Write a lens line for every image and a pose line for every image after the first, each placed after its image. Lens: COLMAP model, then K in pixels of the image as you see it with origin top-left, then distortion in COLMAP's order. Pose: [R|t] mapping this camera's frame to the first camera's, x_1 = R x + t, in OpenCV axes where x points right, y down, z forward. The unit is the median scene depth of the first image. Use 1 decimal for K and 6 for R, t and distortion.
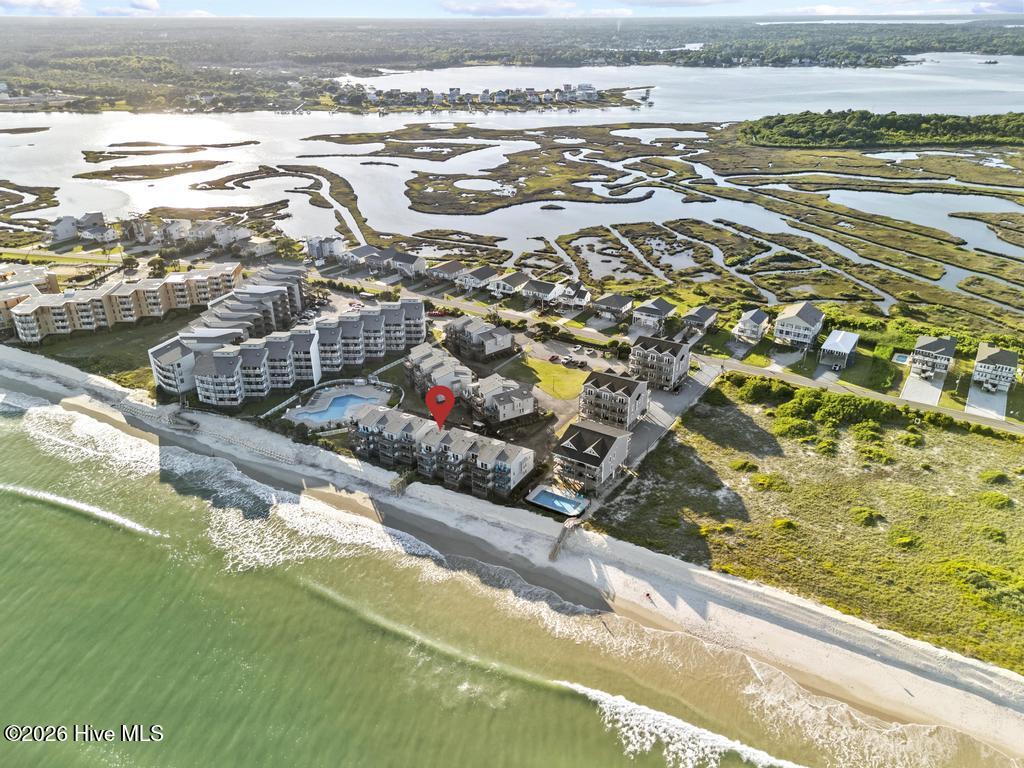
lens RADIAL K [[754.3, 0, 516.2], [0, 754.3, 387.0], [0, 0, 1]] dist [0.074615, -0.069453]
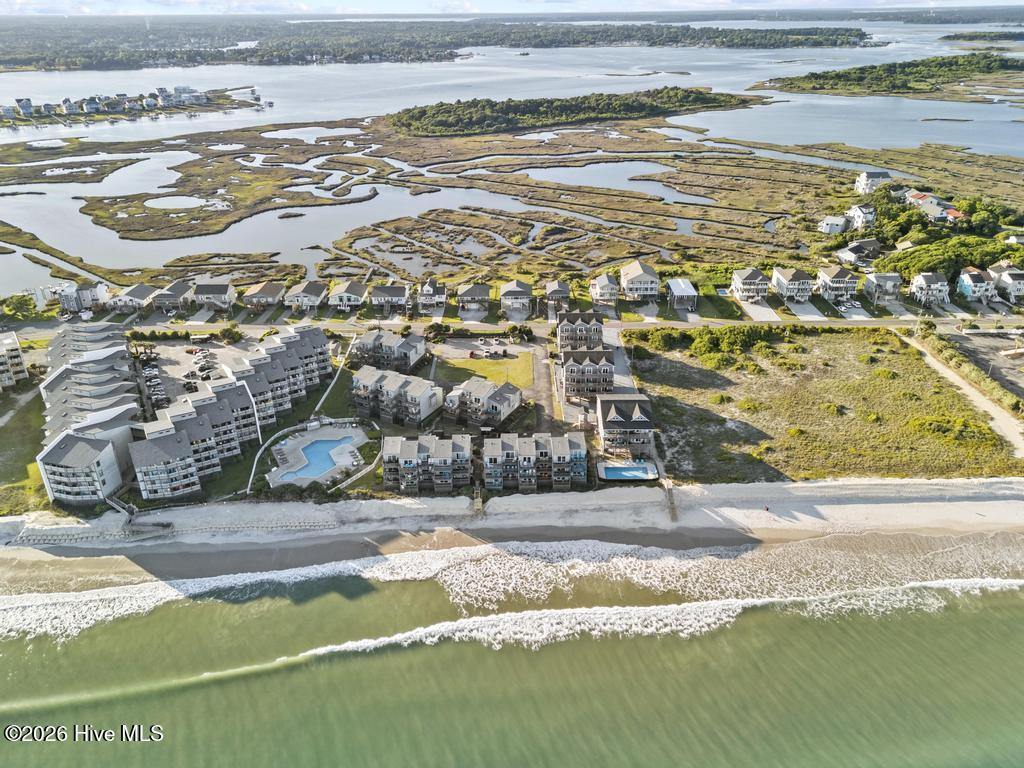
lens RADIAL K [[754.3, 0, 516.2], [0, 754.3, 387.0], [0, 0, 1]] dist [0.074615, -0.069453]
pose [[0.850271, -0.239235, 0.468835, -0.393623], [0.238445, 0.969168, 0.062105, -0.046624], [-0.469238, 0.058985, 0.881100, 0.107230]]
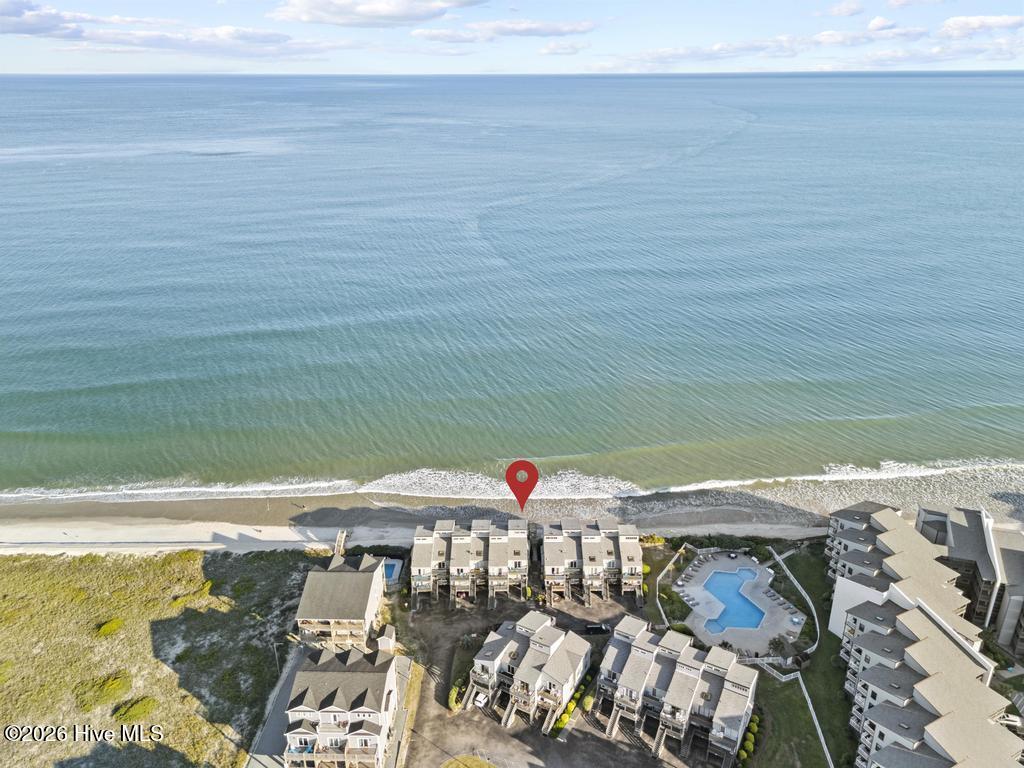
lens RADIAL K [[754.3, 0, 516.2], [0, 754.3, 387.0], [0, 0, 1]] dist [0.074615, -0.069453]
pose [[-0.865989, 0.199036, -0.458746, 0.207030], [-0.214211, 0.681295, 0.699965, -0.513445], [0.451859, 0.704430, -0.547358, 1.053668]]
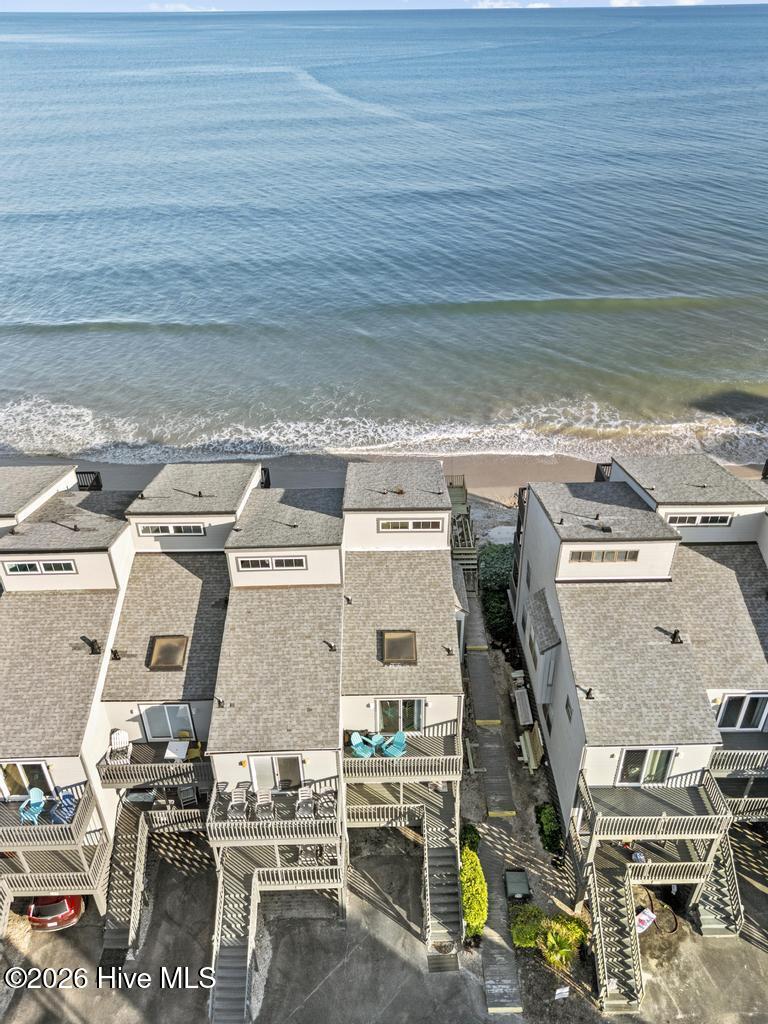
lens RADIAL K [[754.3, 0, 386.9], [0, 754.3, 509.1], [0, 0, 1]] dist [0.074615, -0.069453]
pose [[-0.859110, 0.289166, -0.422271, -0.026930], [-0.213471, 0.547420, 0.809173, -0.049987], [0.465145, 0.785312, -0.408566, 0.822302]]
